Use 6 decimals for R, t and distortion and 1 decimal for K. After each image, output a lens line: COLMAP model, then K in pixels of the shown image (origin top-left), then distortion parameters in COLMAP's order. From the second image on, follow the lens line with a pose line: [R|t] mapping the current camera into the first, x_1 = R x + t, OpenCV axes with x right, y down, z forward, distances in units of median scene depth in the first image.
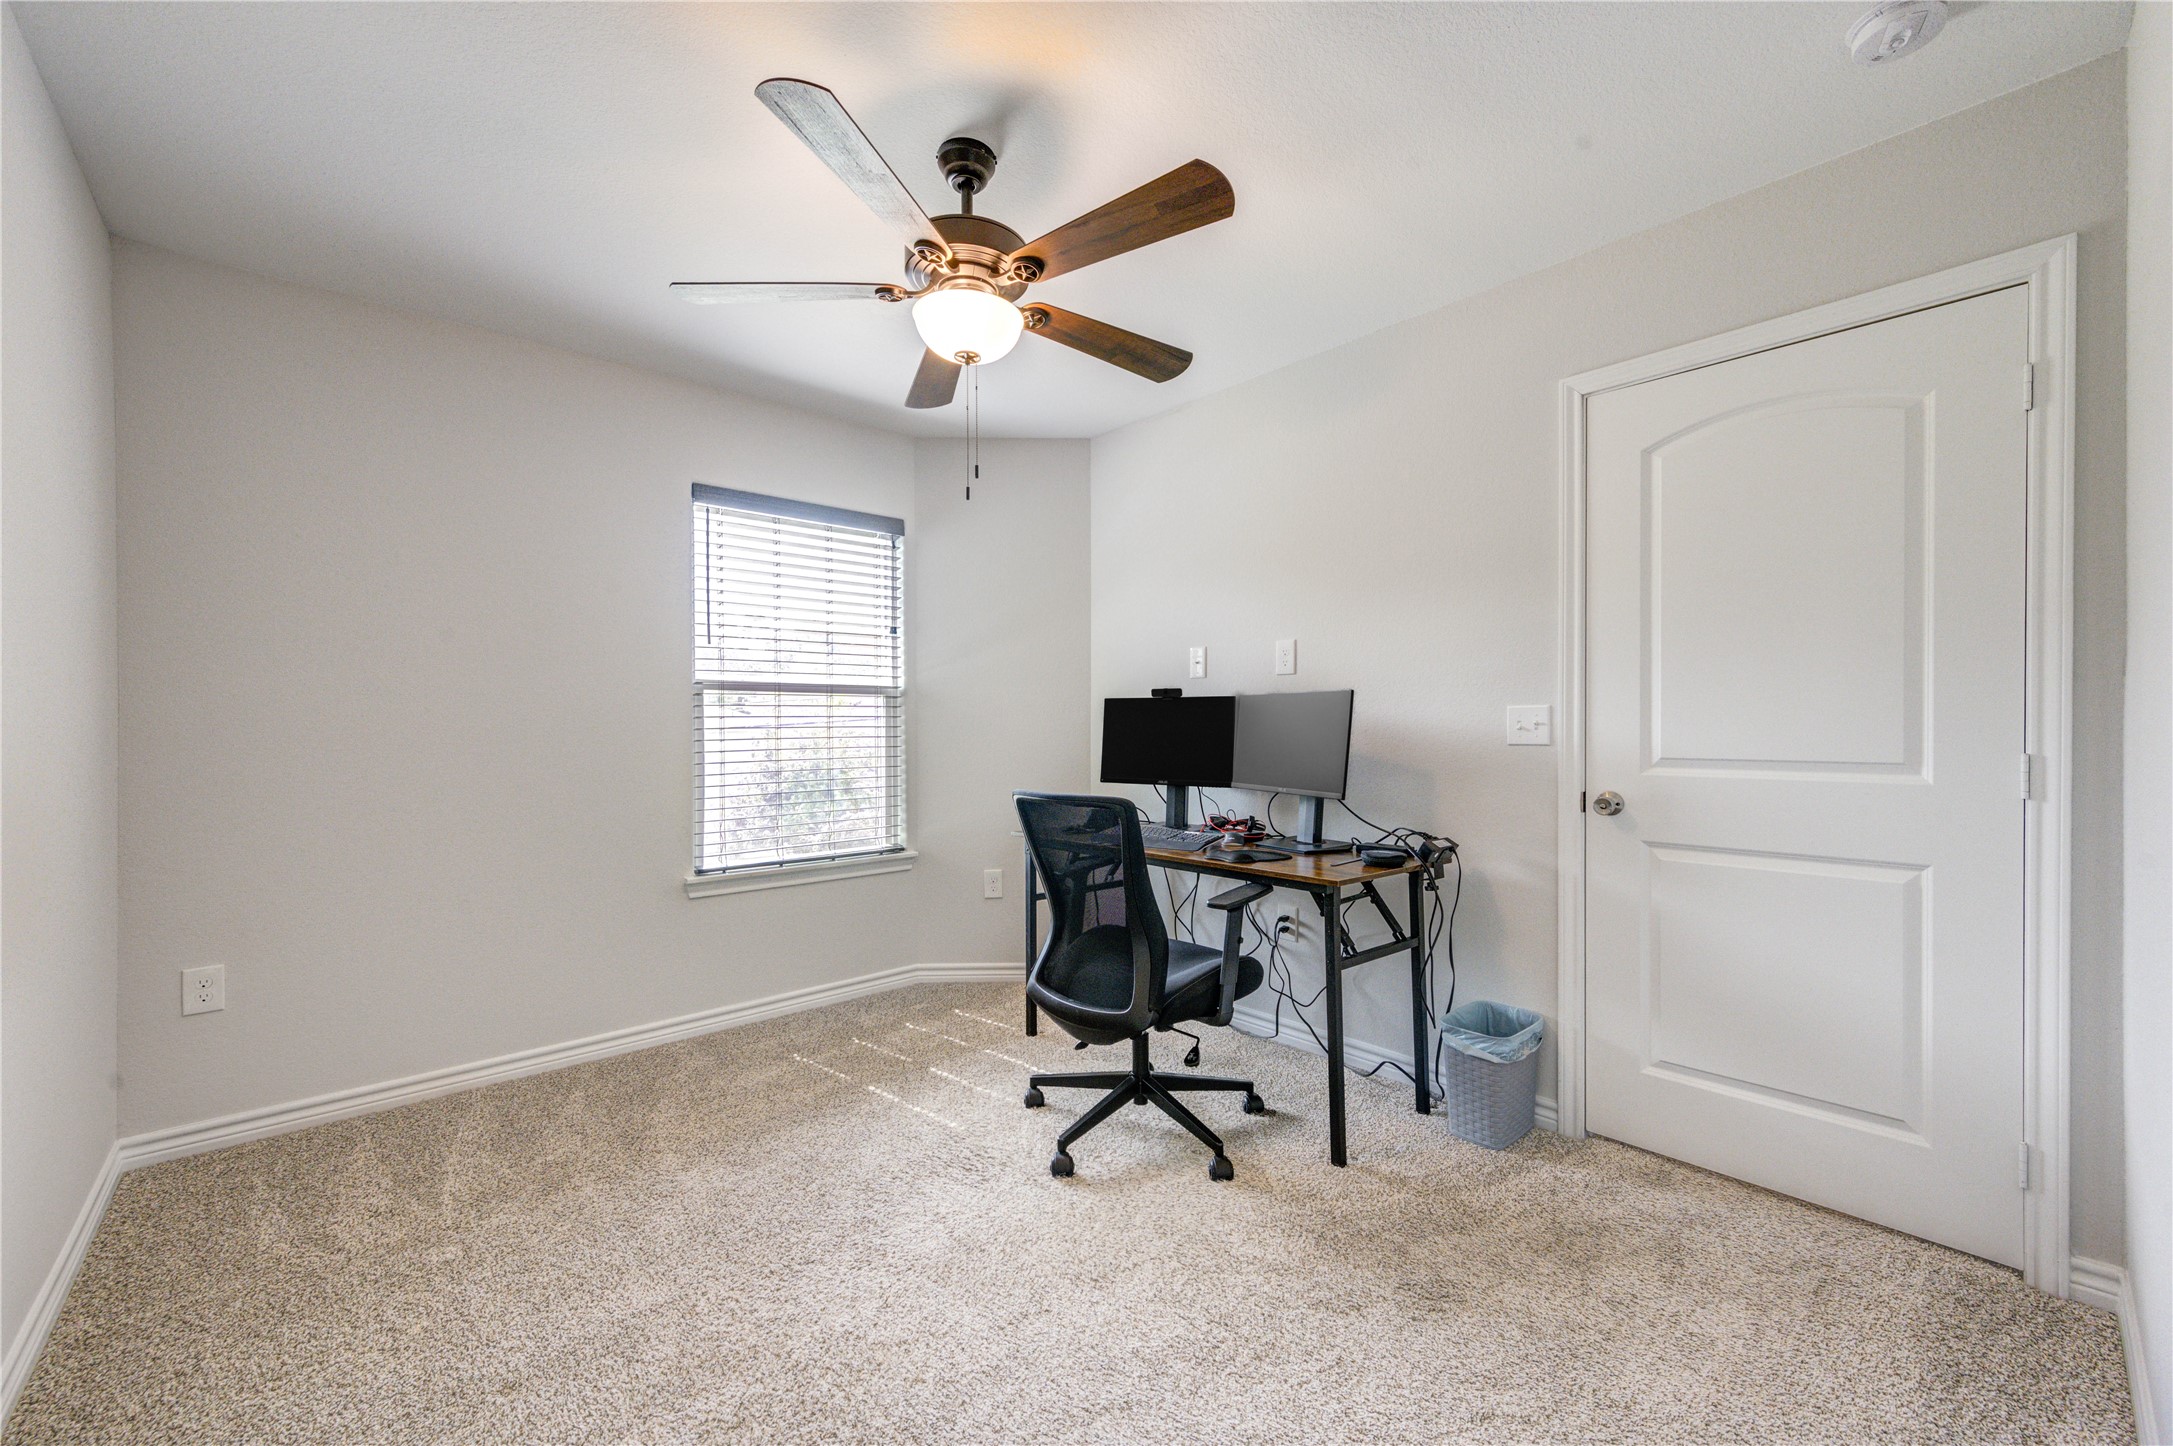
lens RADIAL K [[844.8, 0, 1090.1], [0, 844.8, 730.6], [0, 0, 1]] dist [0.001511, 0.000118]
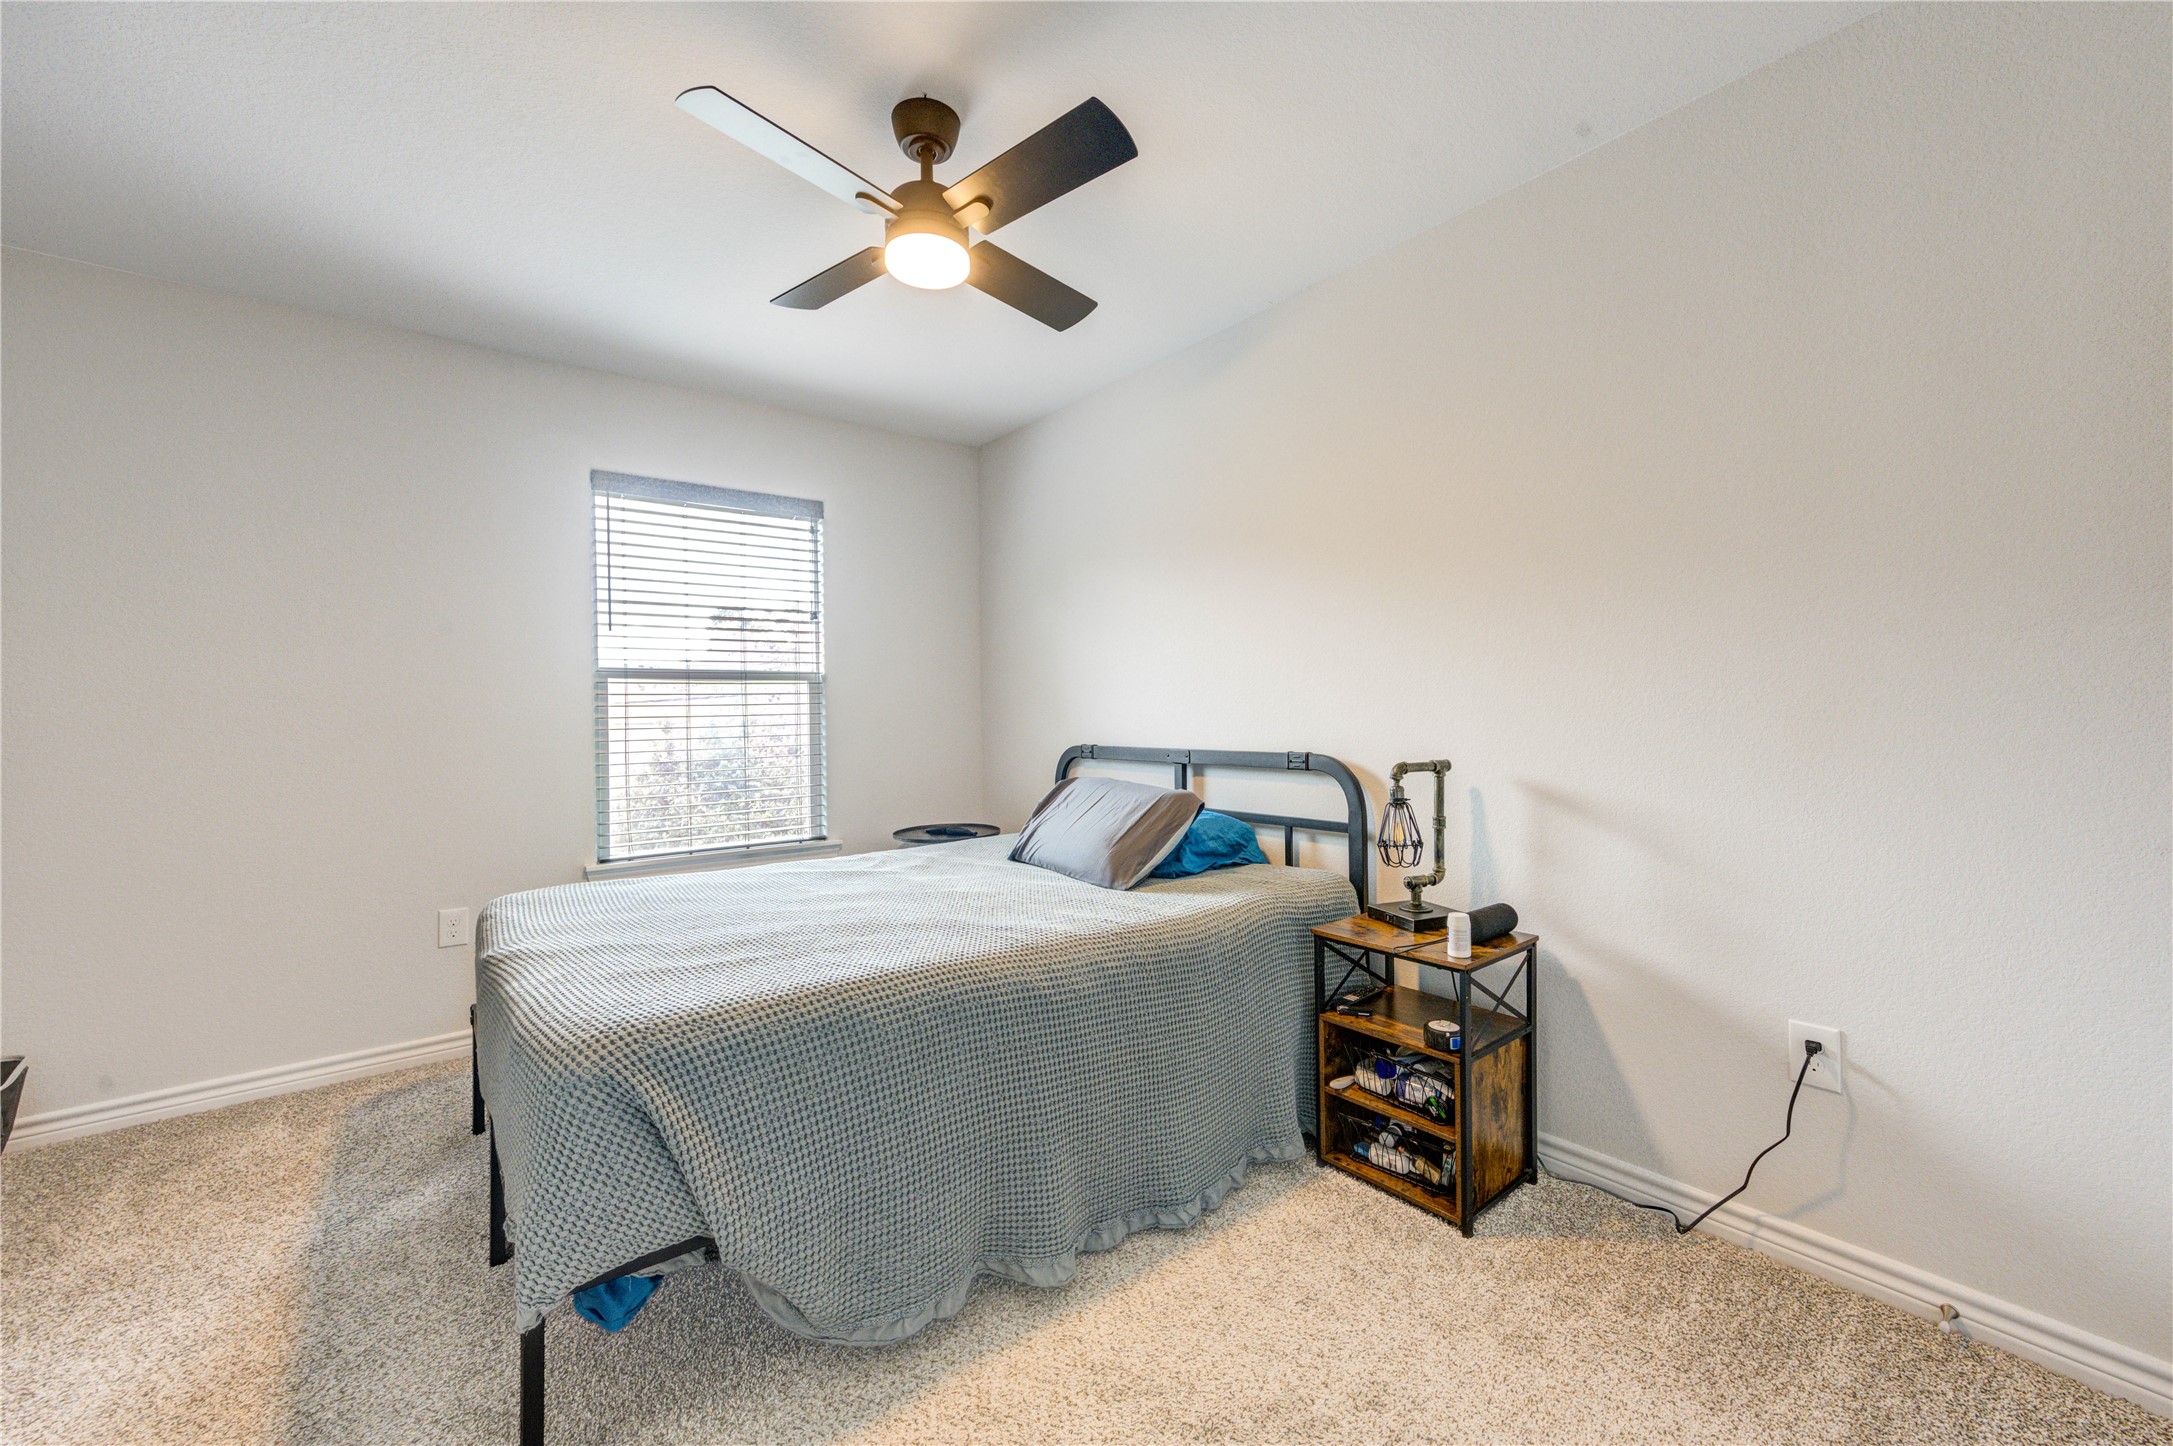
lens RADIAL K [[844.8, 0, 1090.1], [0, 844.8, 730.6], [0, 0, 1]] dist [0.001511, 0.000118]
pose [[0.994817, -0.006682, -0.101461, 0.188715], [0.008722, 0.999768, 0.019679, -0.002071], [0.101306, -0.020462, 0.994645, 0.060041]]
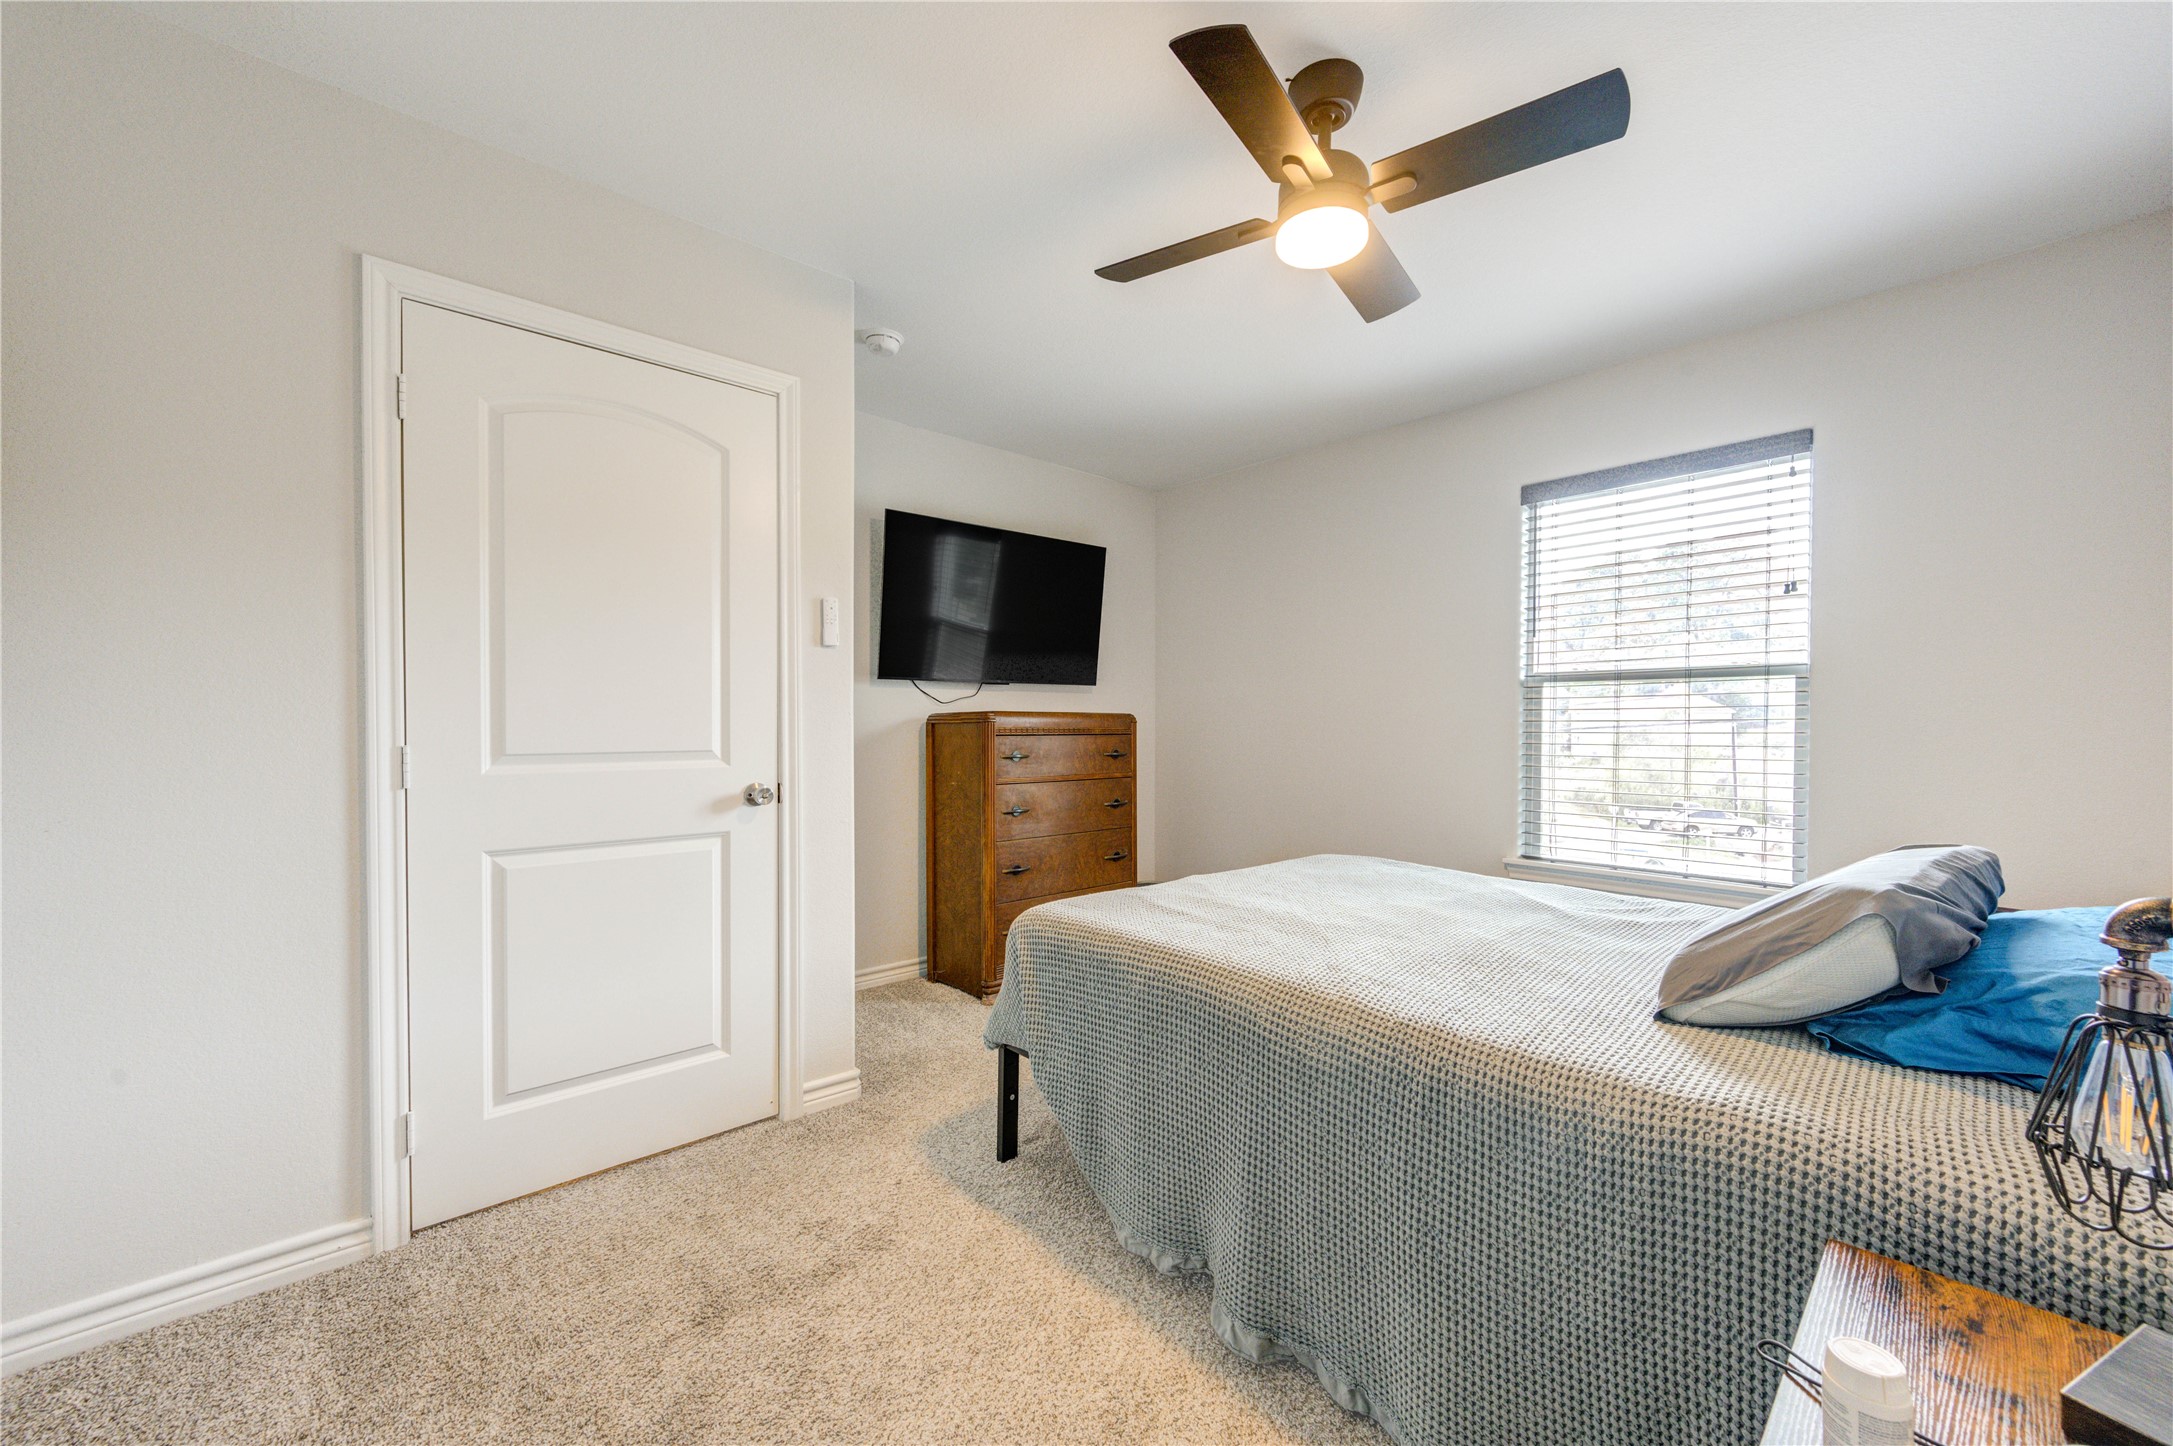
lens RADIAL K [[844.8, 0, 1090.1], [0, 844.8, 730.6], [0, 0, 1]] dist [0.001511, 0.000118]
pose [[-0.061189, 0.013666, -0.998033, 0.538039], [-0.003497, 0.999897, 0.013906, -0.003248], [0.998120, 0.004341, -0.061135, 0.462586]]
